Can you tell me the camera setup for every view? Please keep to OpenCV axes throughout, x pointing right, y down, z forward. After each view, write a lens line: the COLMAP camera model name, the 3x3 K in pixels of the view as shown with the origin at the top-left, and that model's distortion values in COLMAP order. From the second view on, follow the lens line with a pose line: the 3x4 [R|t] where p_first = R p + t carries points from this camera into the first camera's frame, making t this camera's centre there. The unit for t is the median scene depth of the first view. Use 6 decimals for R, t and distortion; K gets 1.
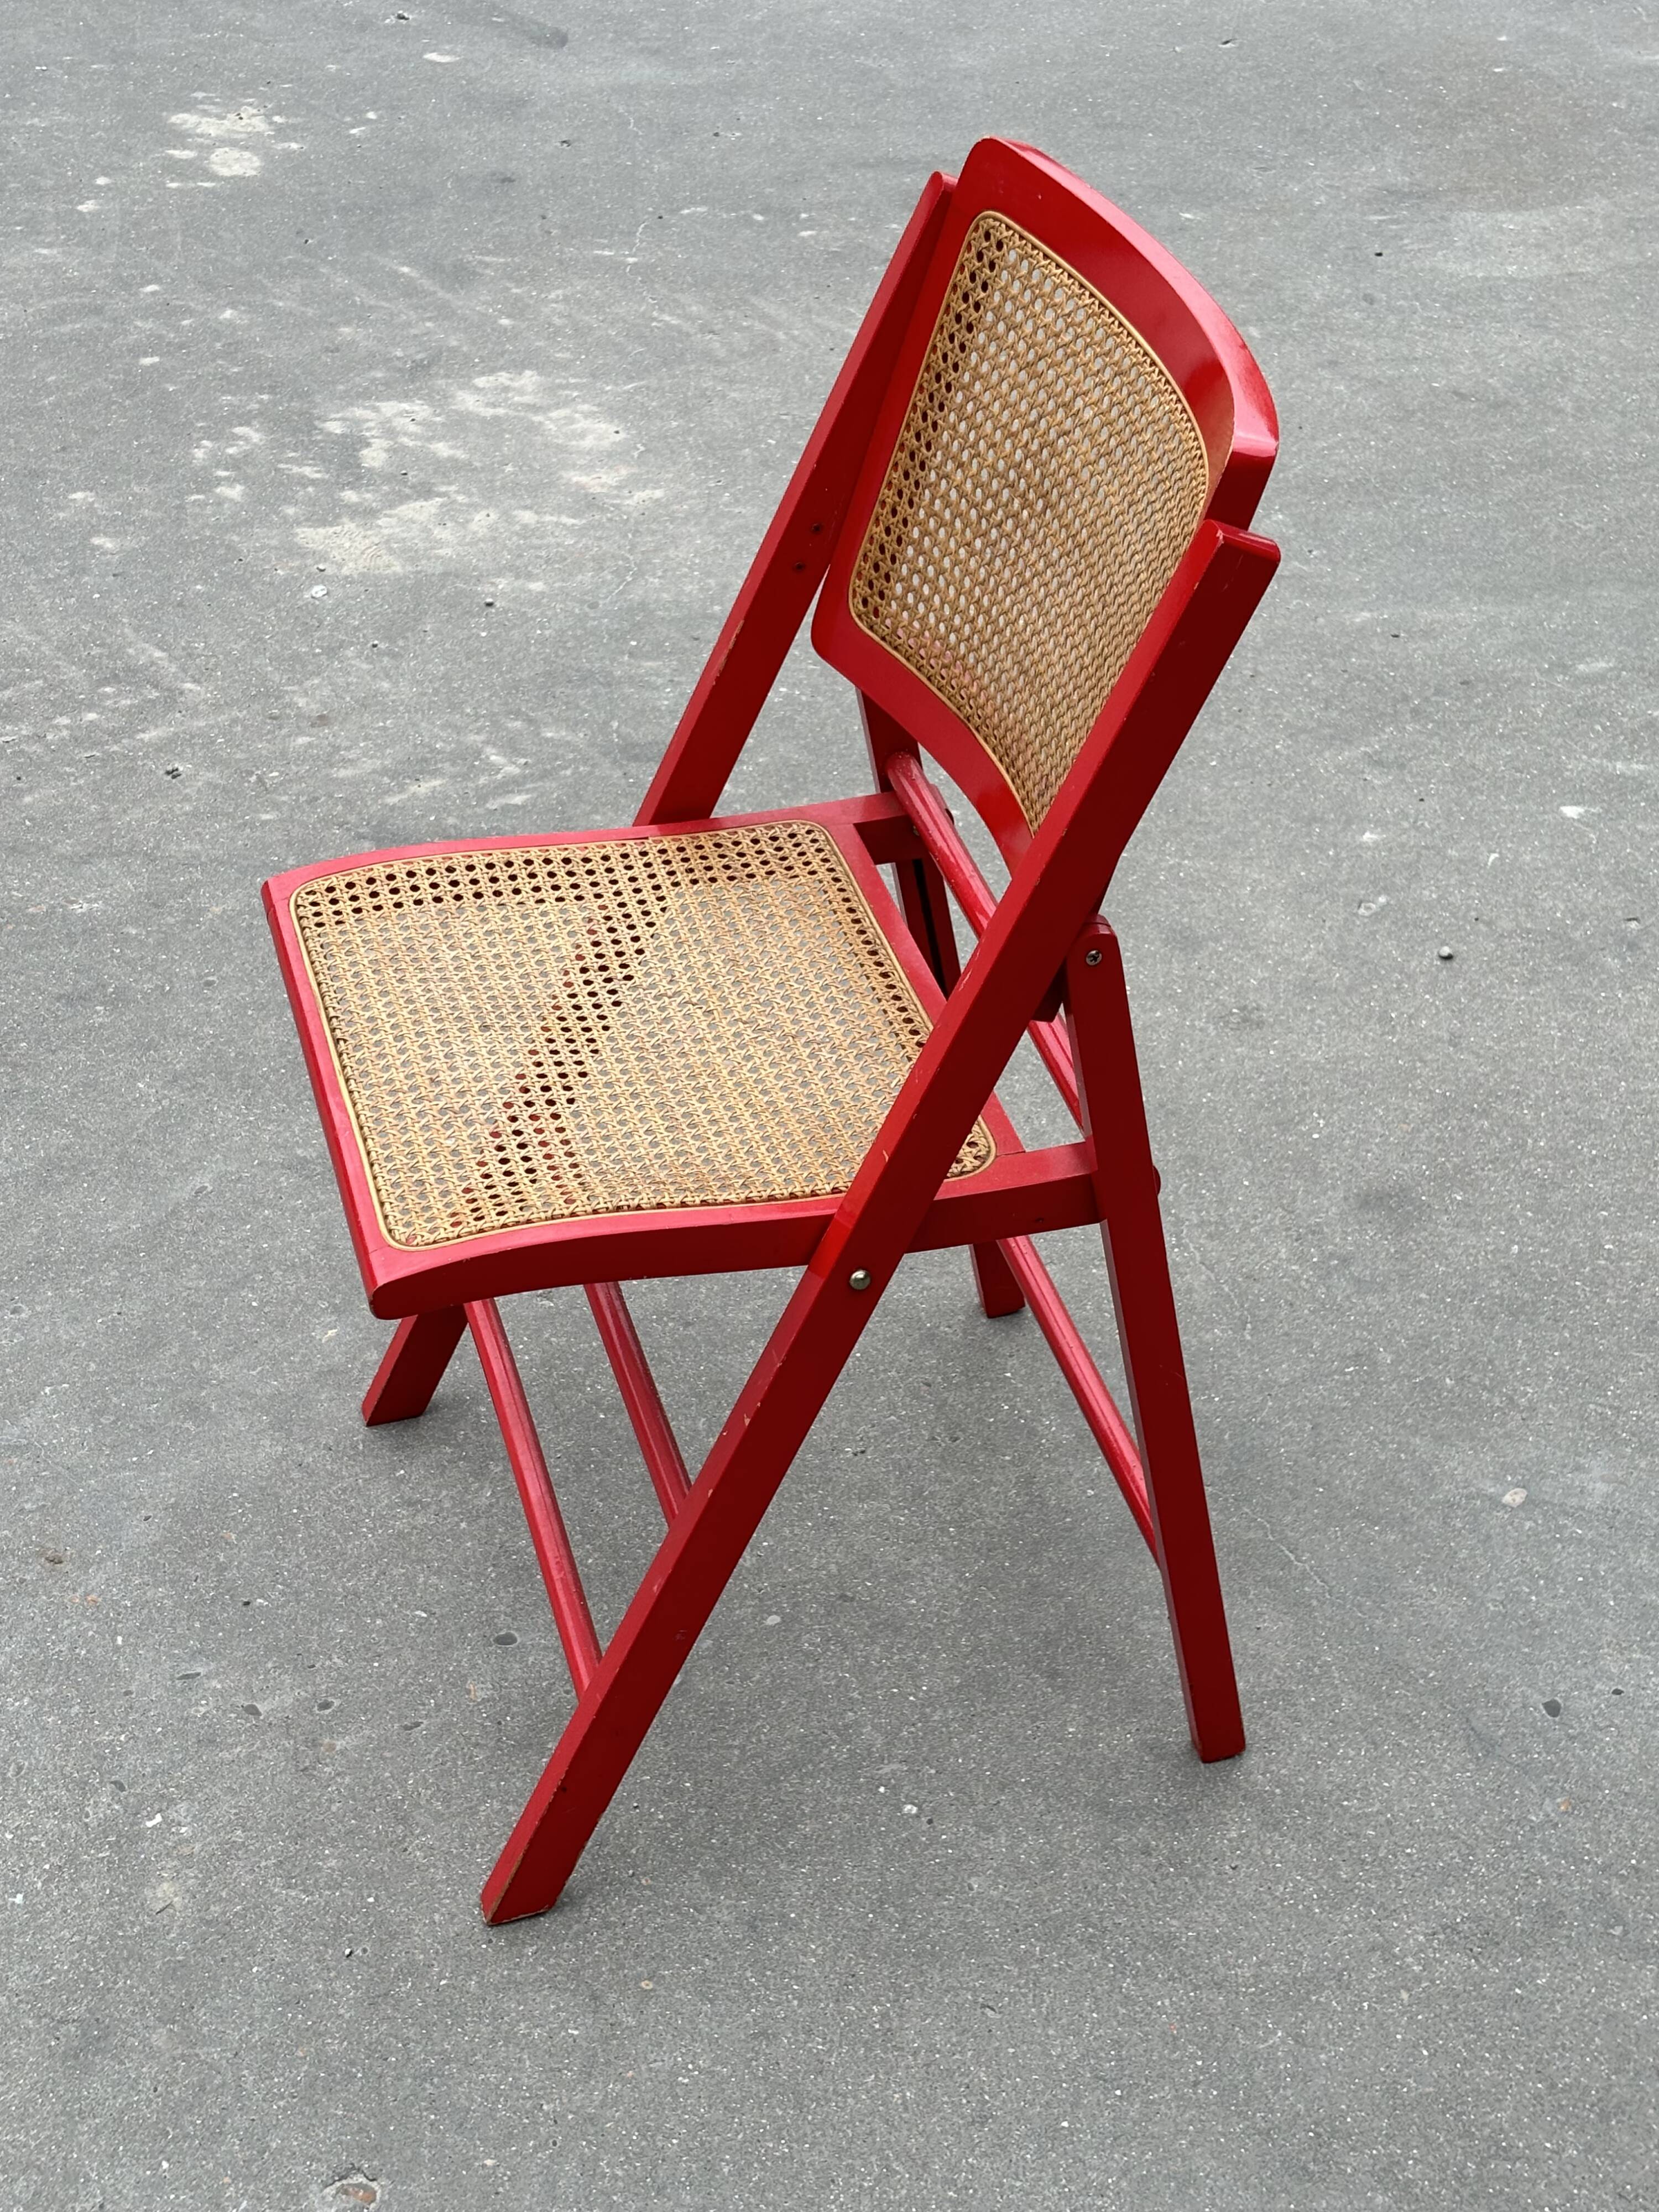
lens RADIAL K [[3268.2, 0, 831.5], [0, 3268.2, 1114.1], [0, 0, 1]] dist [0.230633, -0.862867]
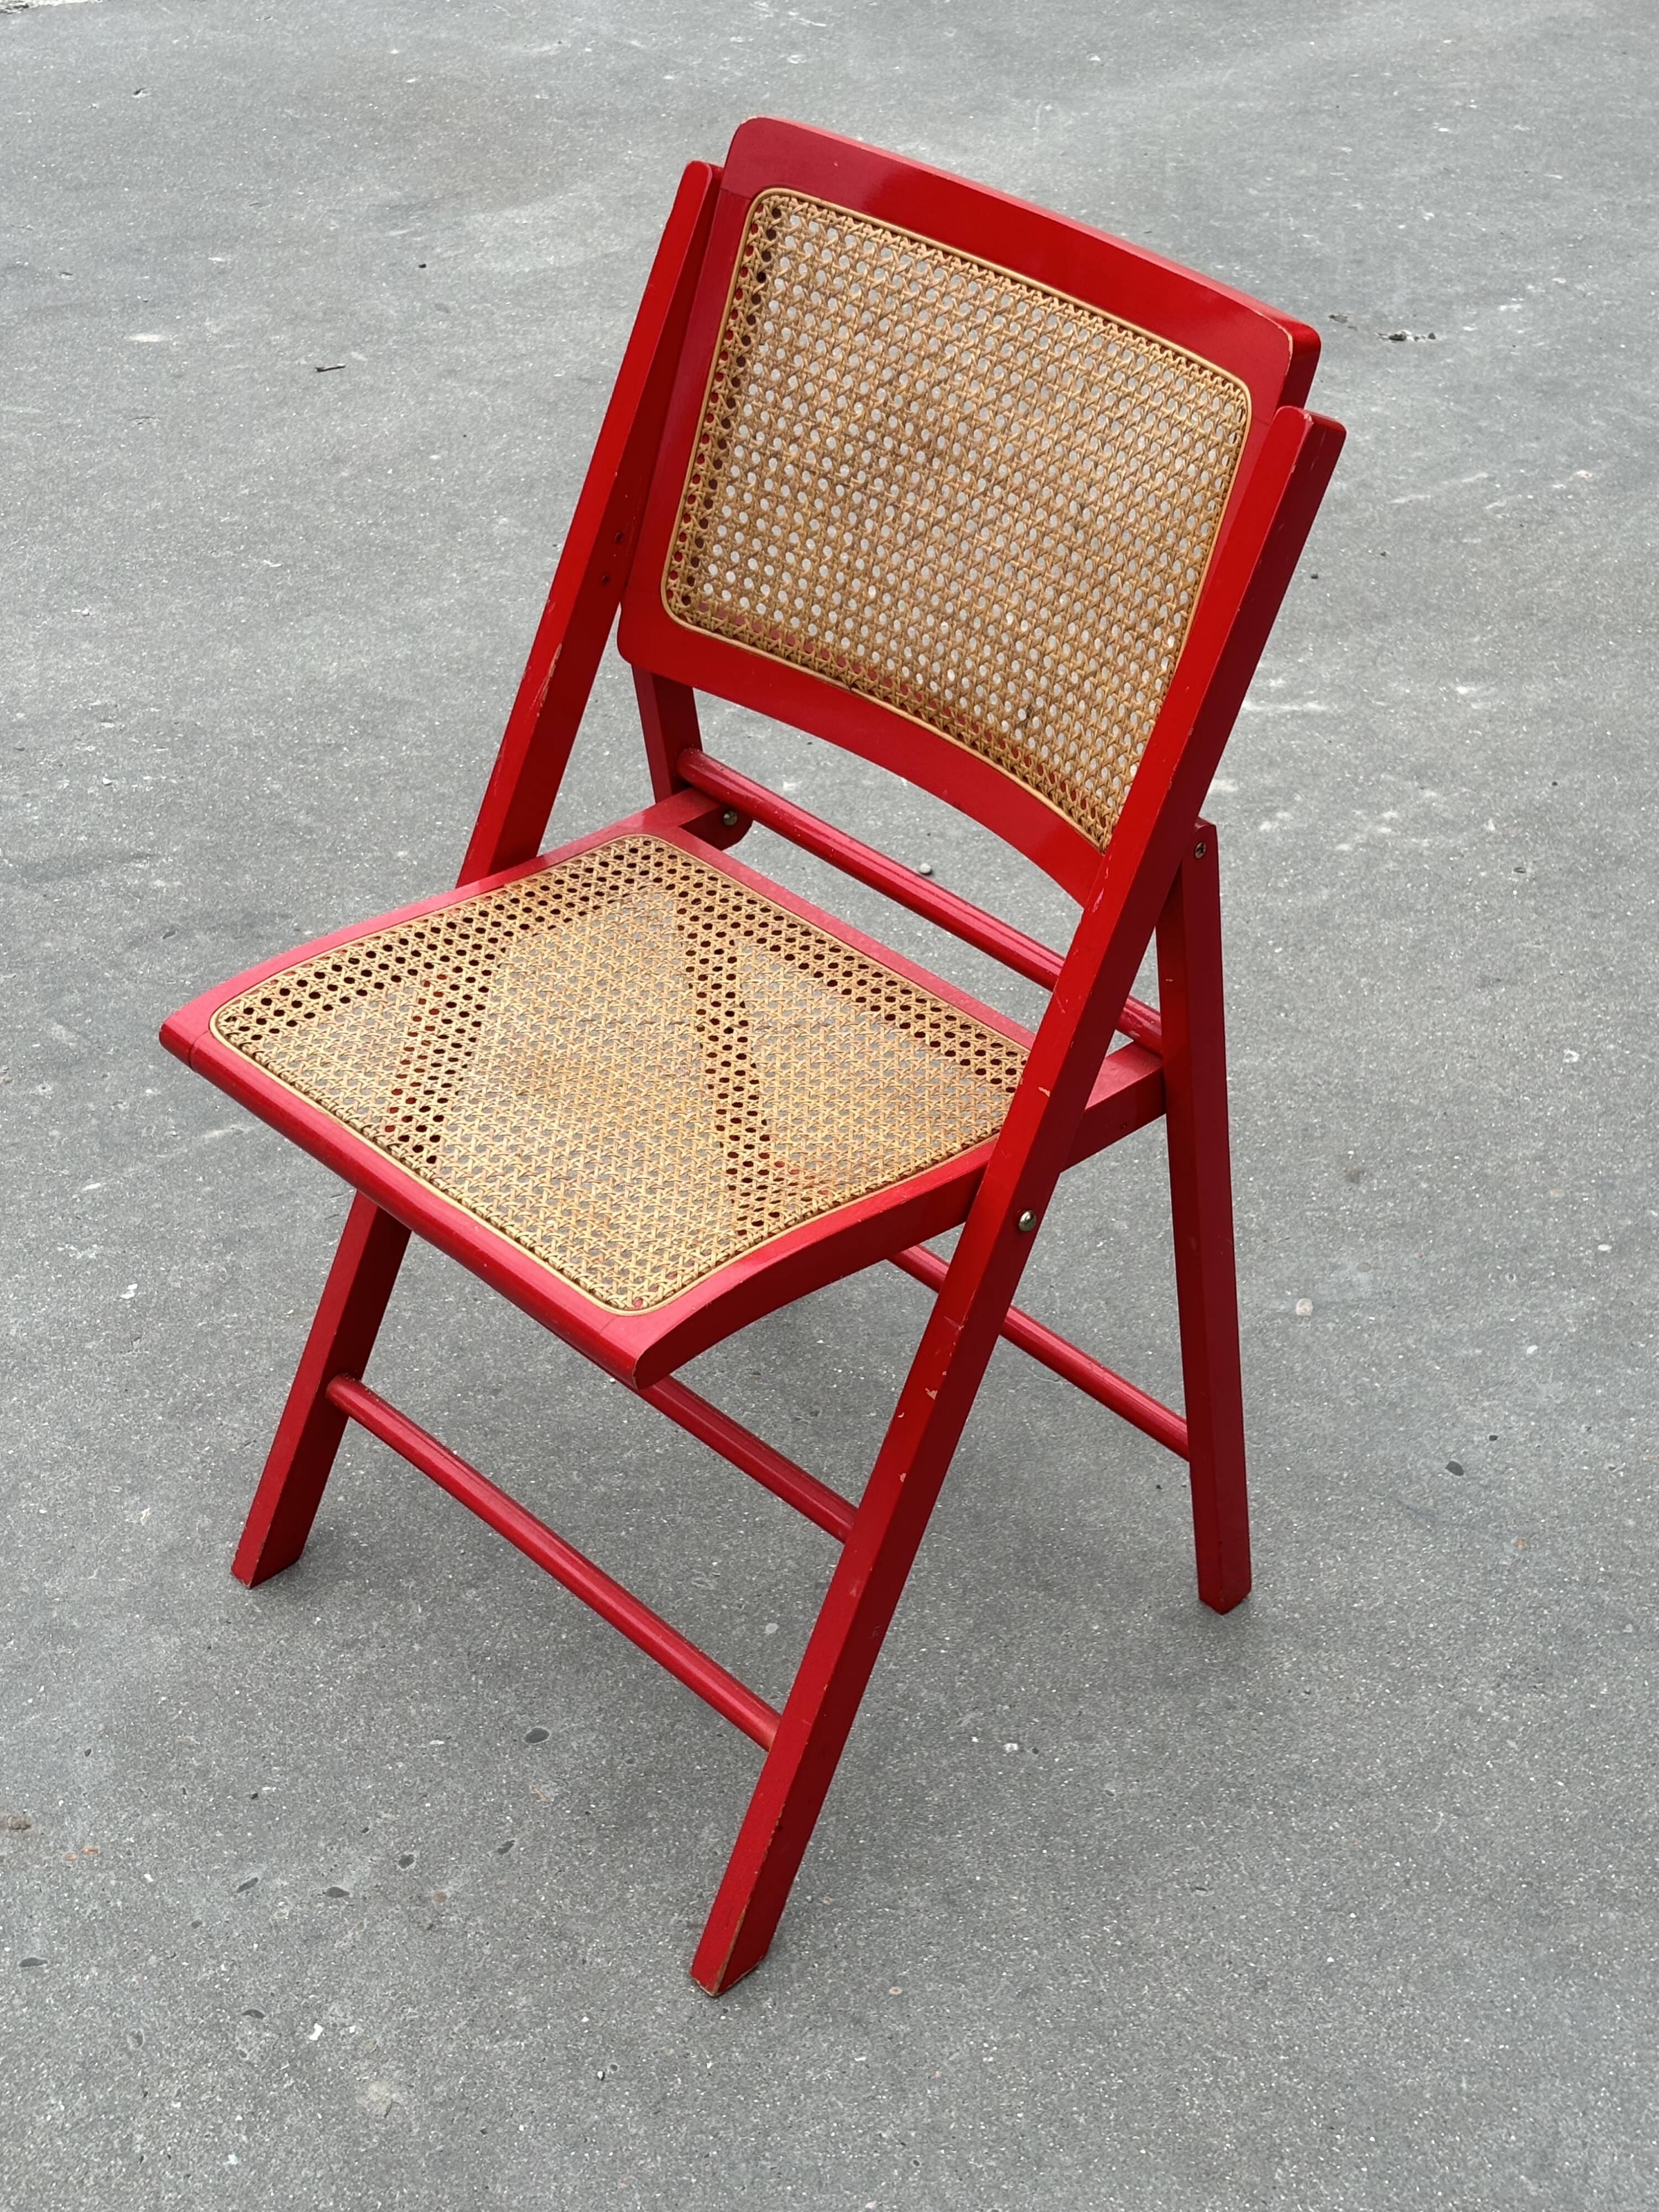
lens RADIAL K [[3251.6, 0, 844.9], [0, 3251.6, 1104.3], [0, 0, 1]] dist [0.224127, -0.808842]
pose [[0.884646, -0.259750, 0.387210, -0.373626], [0.265978, 0.963211, 0.038474, -0.033696], [-0.382958, 0.068953, 0.921189, 0.077757]]
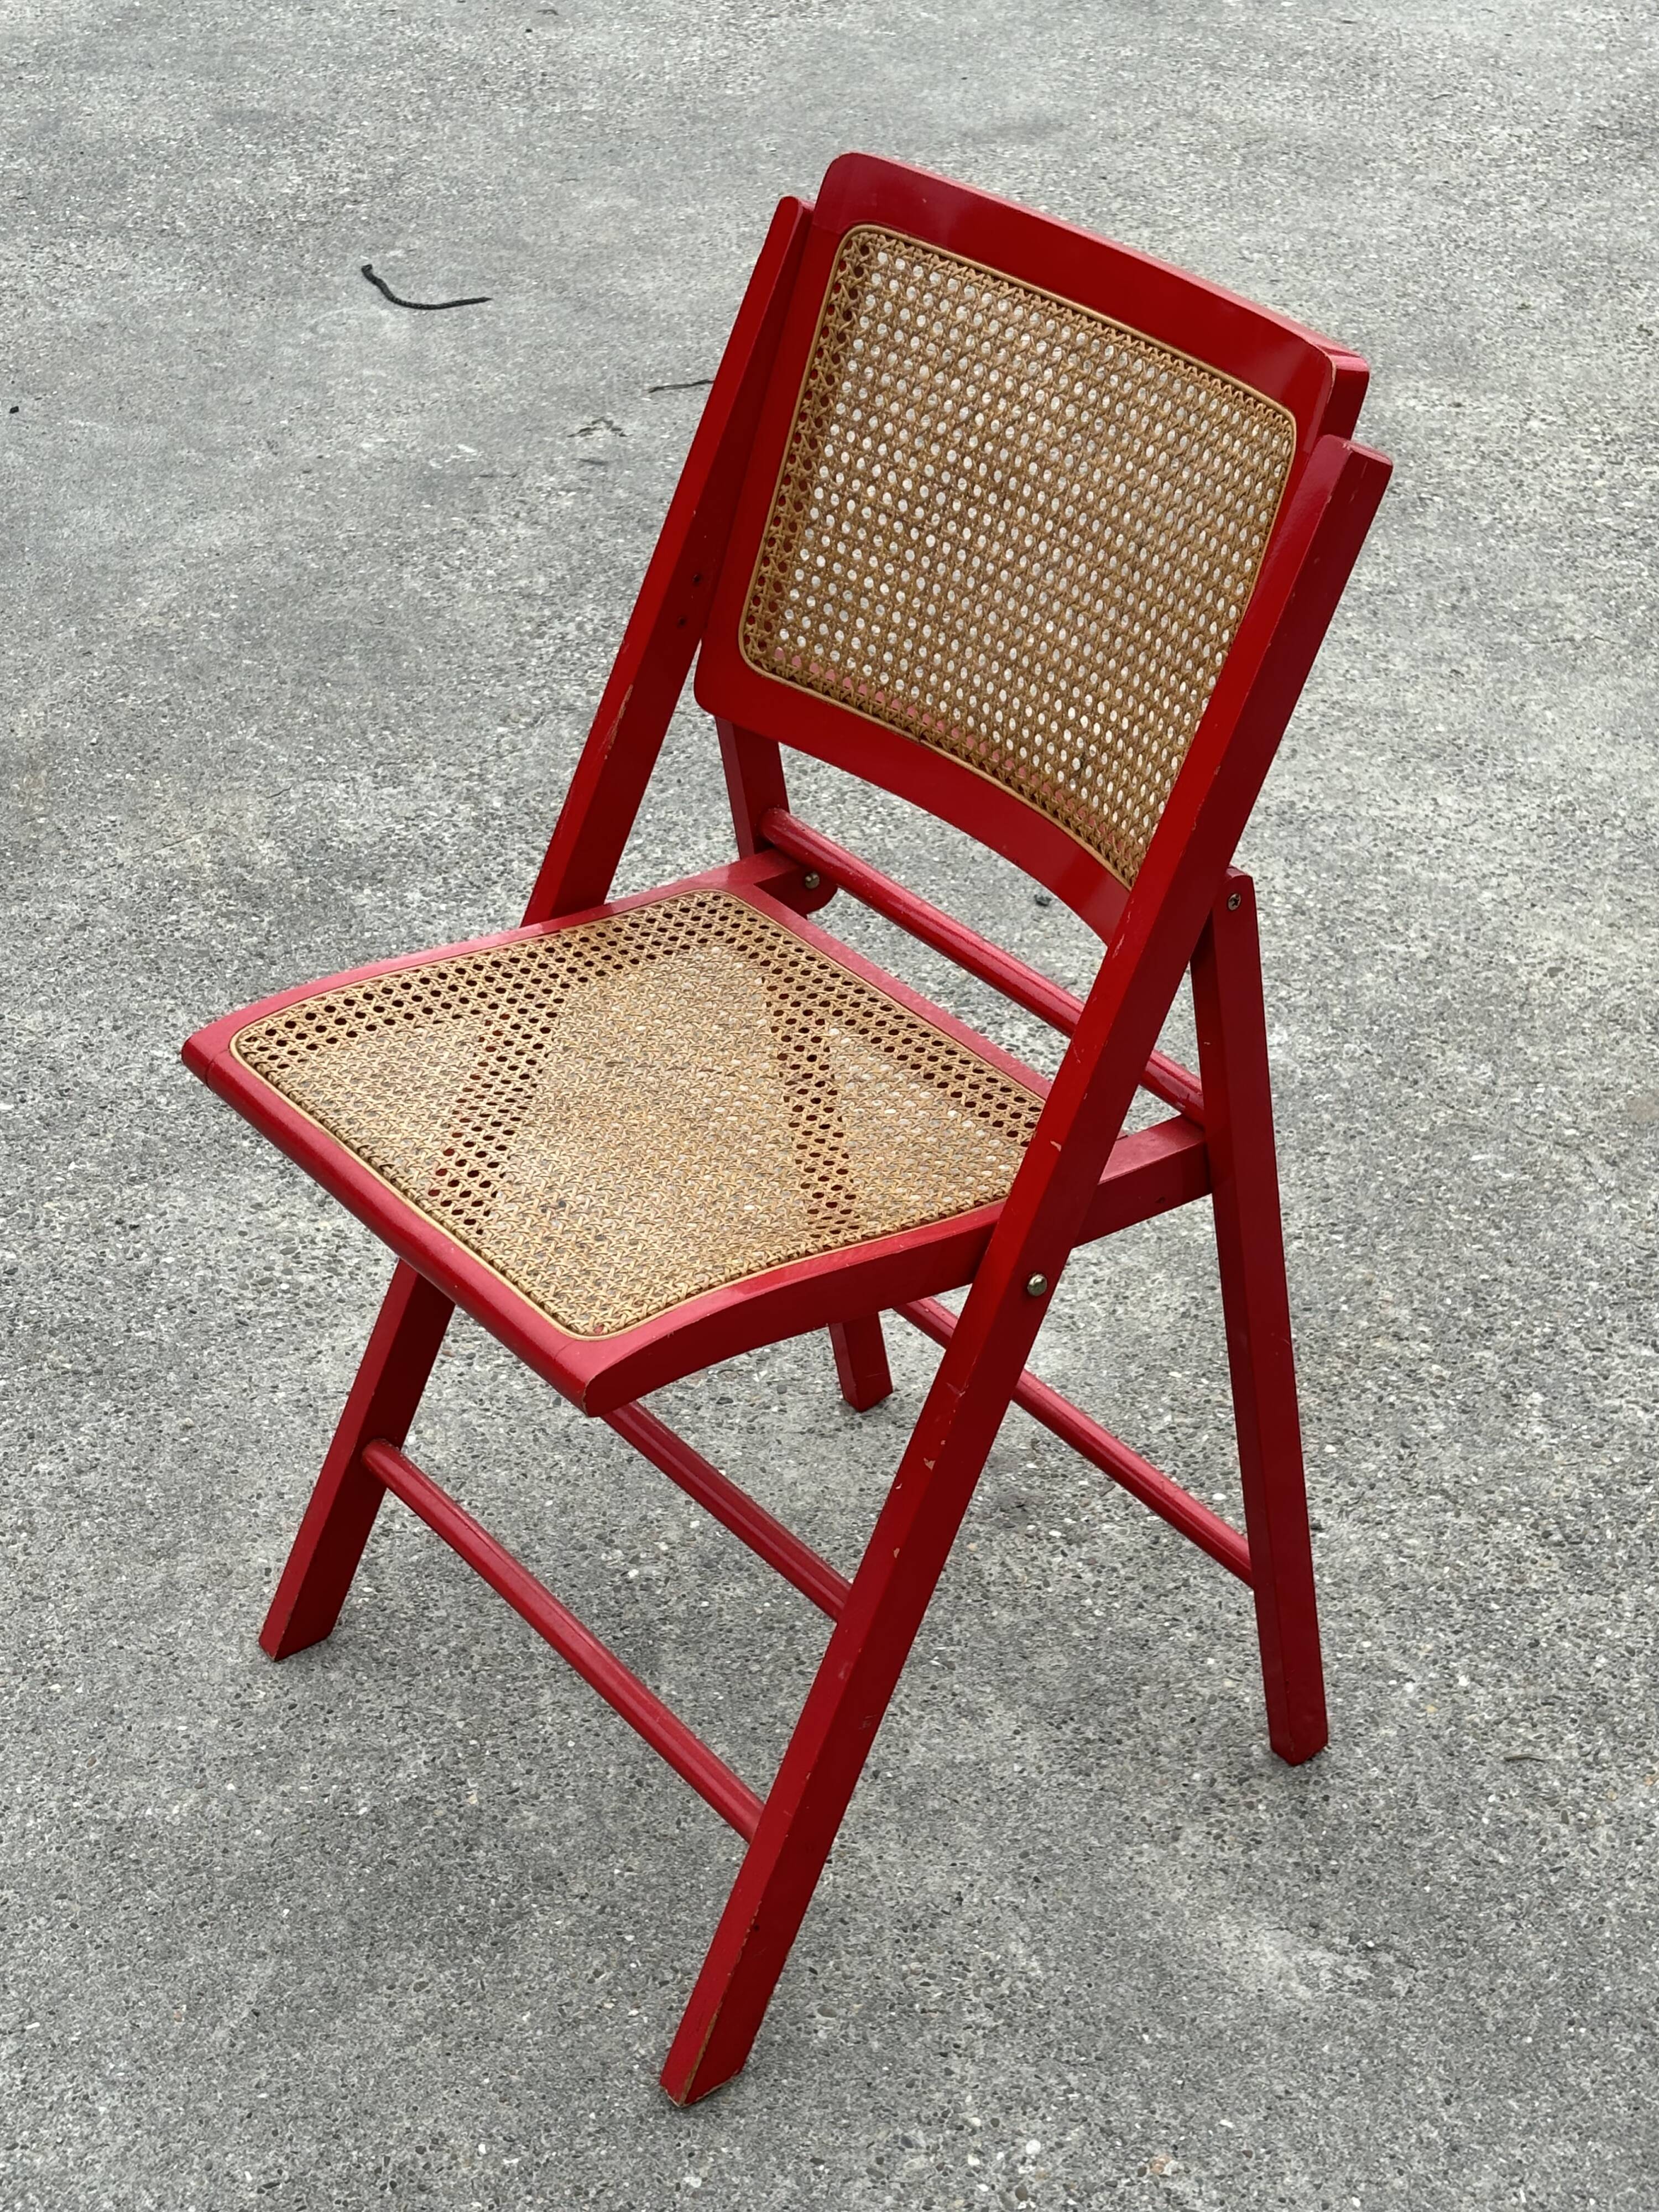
lens RADIAL K [[3478.4, 0, 869.1], [0, 3478.4, 1097.3], [0, 0, 1]] dist [0.263439, -1.282361]
pose [[0.934115, -0.179737, 0.308420, -0.303011], [0.207604, 0.976385, -0.059768, 0.042293], [-0.290395, 0.119859, 0.949371, 0.031332]]
